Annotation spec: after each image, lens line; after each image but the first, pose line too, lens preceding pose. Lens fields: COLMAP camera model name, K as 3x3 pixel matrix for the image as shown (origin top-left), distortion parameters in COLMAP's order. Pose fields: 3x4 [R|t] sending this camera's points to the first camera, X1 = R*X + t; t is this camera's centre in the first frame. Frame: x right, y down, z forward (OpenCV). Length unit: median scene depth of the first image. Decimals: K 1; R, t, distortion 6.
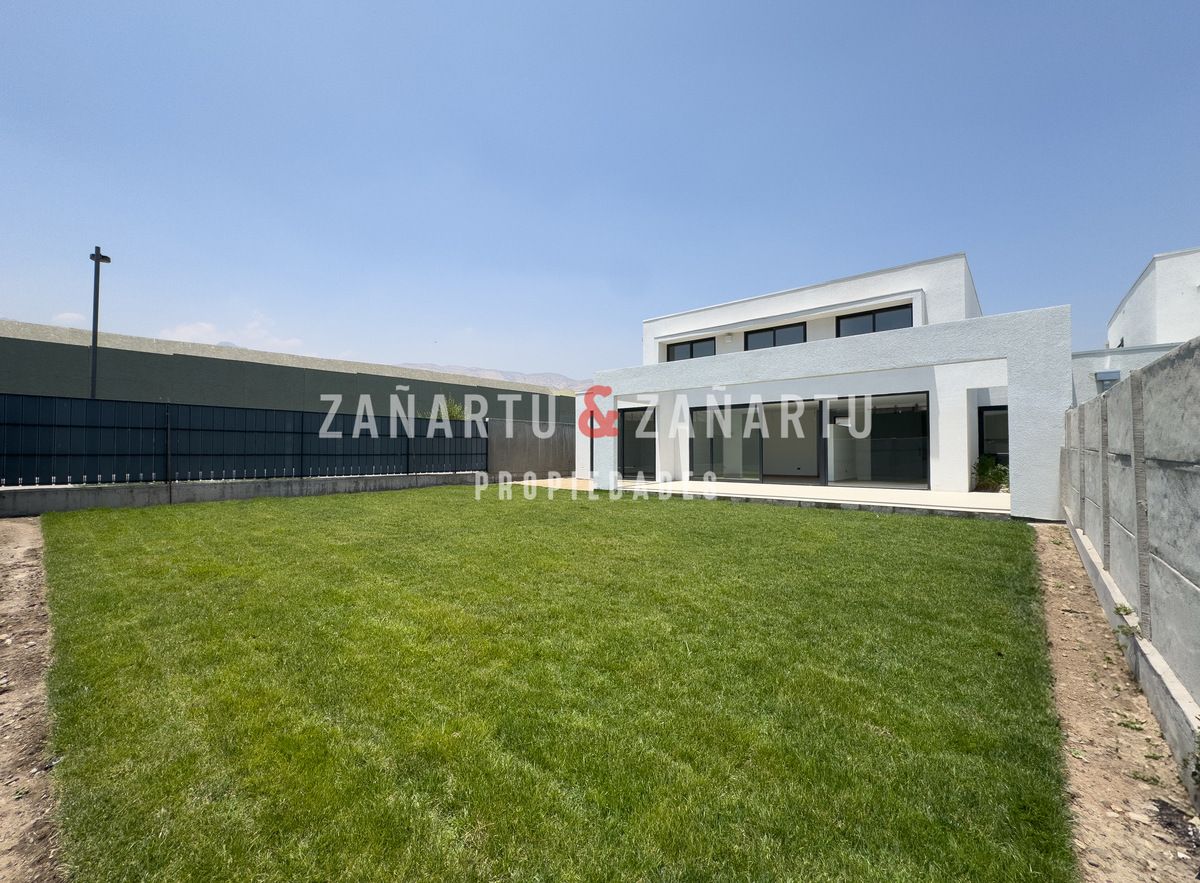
lens RADIAL K [[493.4, 0, 621.1], [0, 493.4, 447.4], [0, 0, 1]] dist [-0.001504, -0.000221]
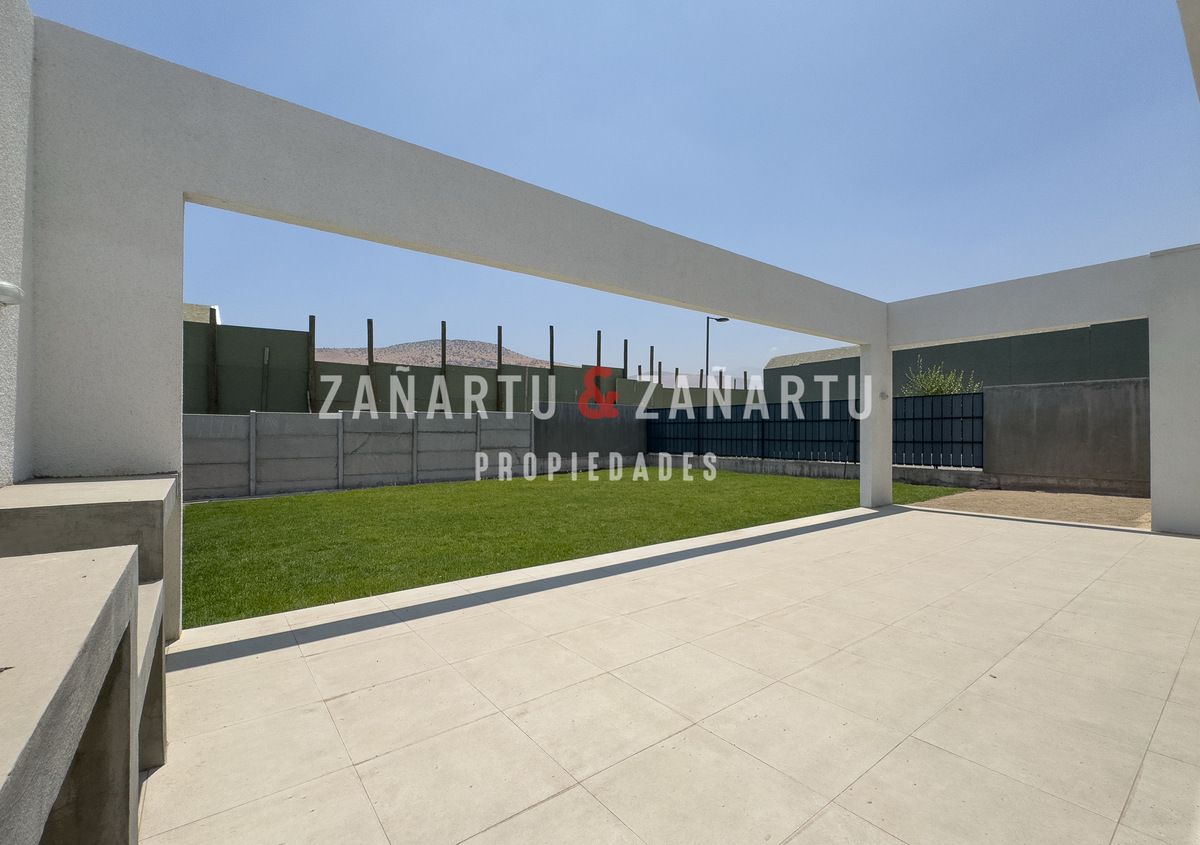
lens RADIAL K [[536.3, 0, 607.9], [0, 536.3, 422.3], [0, 0, 1]] dist [0.018631, -0.000113]
pose [[-0.210381, -0.019577, -0.977423, 0.665494], [0.008422, 0.999726, -0.021837, -0.002302], [0.977583, -0.012826, -0.210159, 0.830767]]
